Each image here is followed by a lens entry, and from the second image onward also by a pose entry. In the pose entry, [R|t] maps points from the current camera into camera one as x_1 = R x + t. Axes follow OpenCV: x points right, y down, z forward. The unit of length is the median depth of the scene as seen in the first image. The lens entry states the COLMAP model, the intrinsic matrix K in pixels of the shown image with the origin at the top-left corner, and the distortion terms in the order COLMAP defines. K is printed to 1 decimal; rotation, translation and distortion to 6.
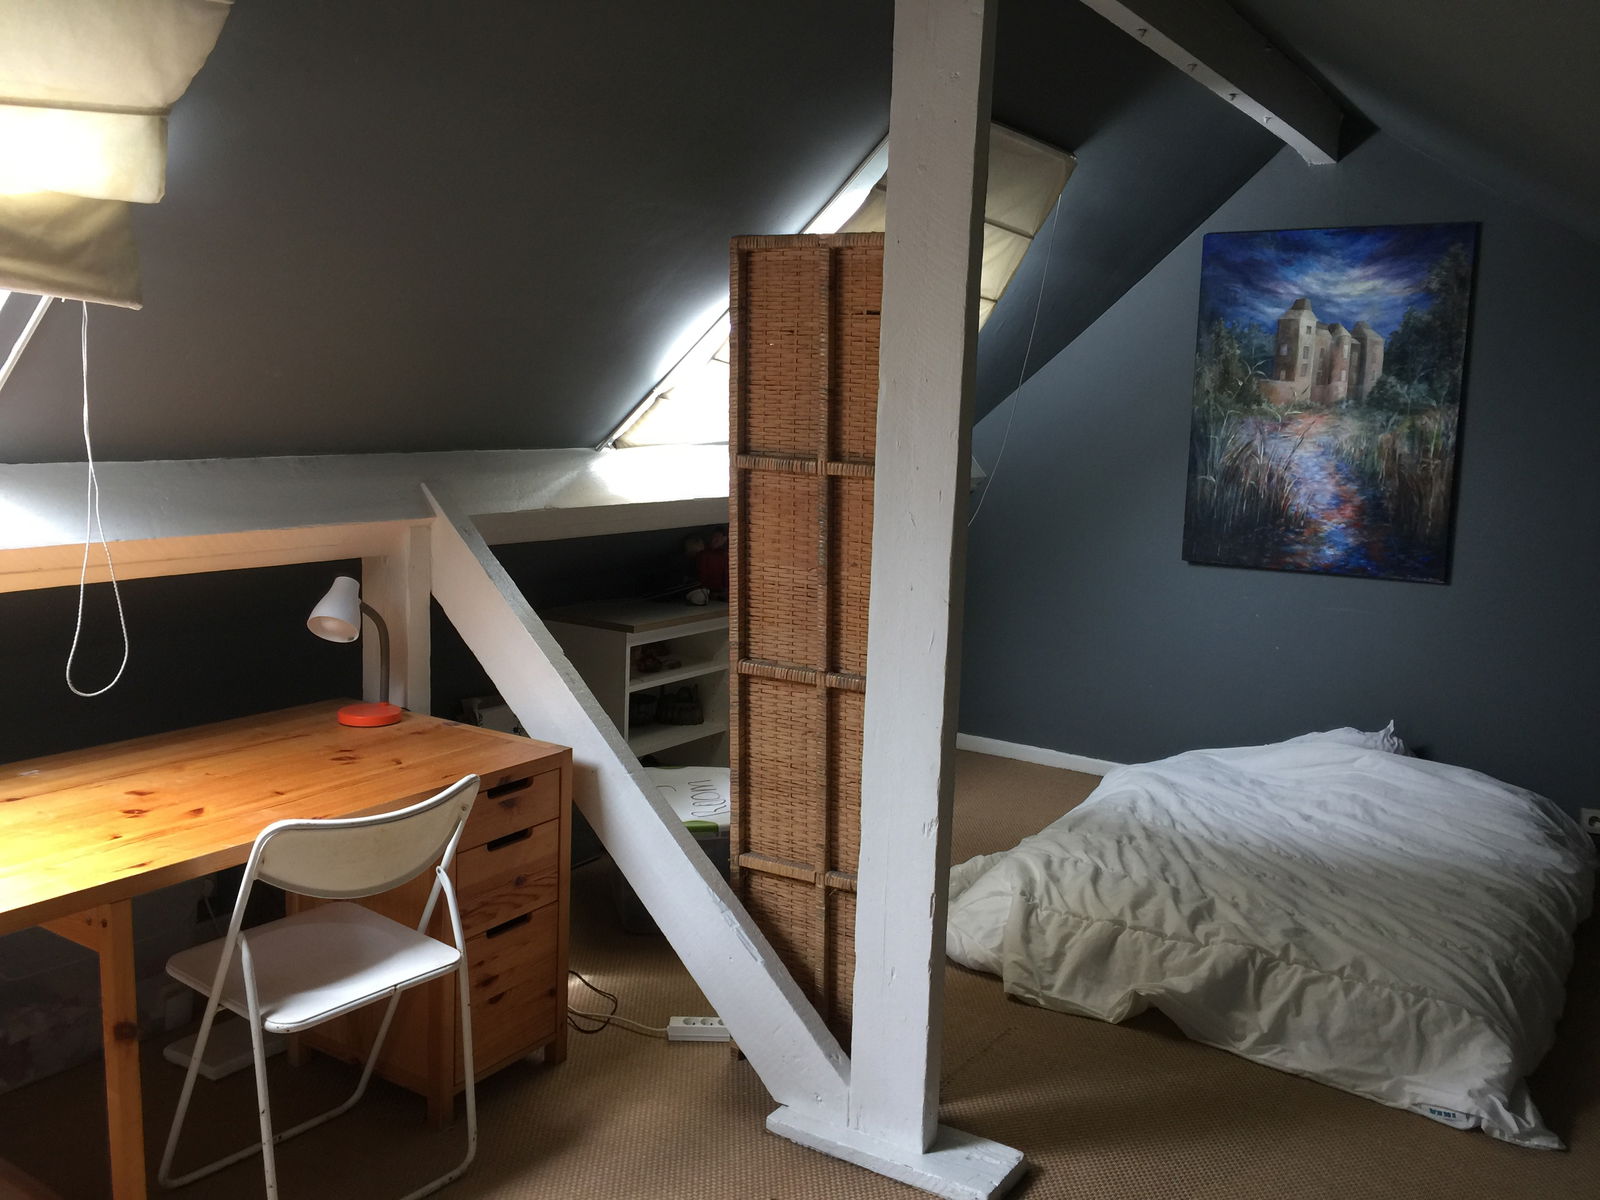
lens RADIAL K [[1345.6, 0, 790.7], [0, 1345.6, 596.1], [0, 0, 1]] dist [0.055671, -0.080044]
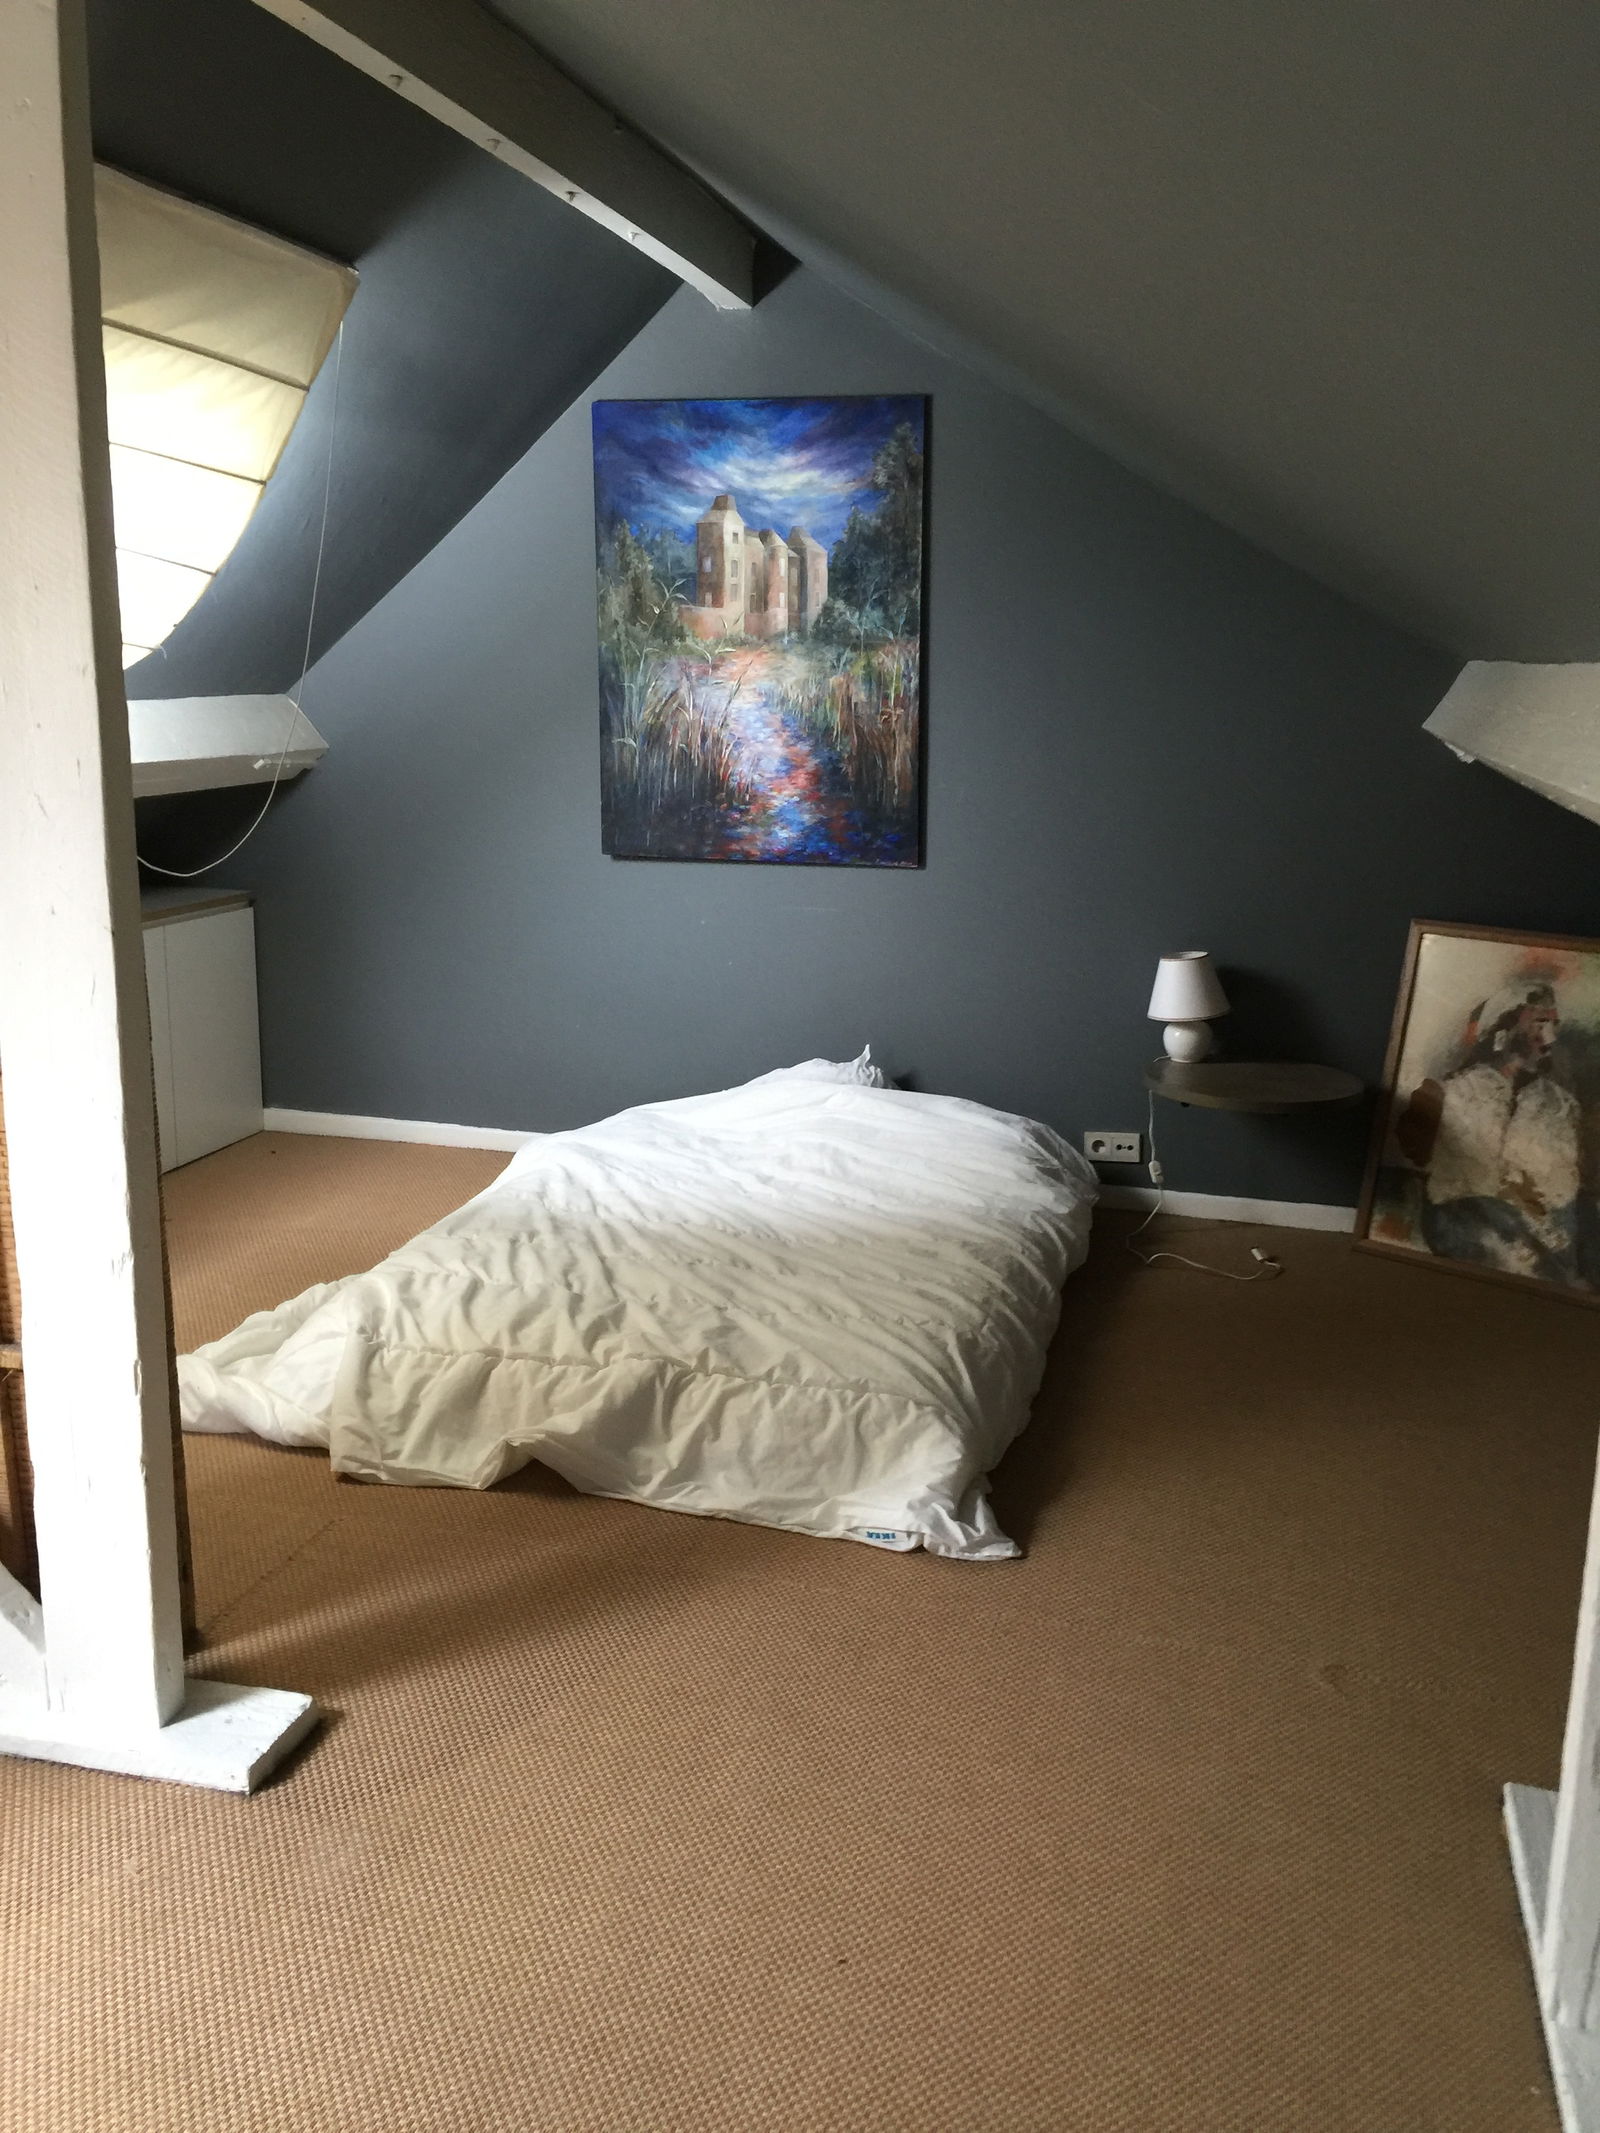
lens RADIAL K [[1793.8, 0, 821.4], [0, 1793.8, 1057.7], [0, 0, 1]] dist [0.055671, -0.080044]
pose [[0.945651, -0.085026, 0.313870, 0.099677], [0.060575, 0.994377, 0.086866, 0.007340], [-0.319491, -0.063132, 0.945484, 0.025687]]
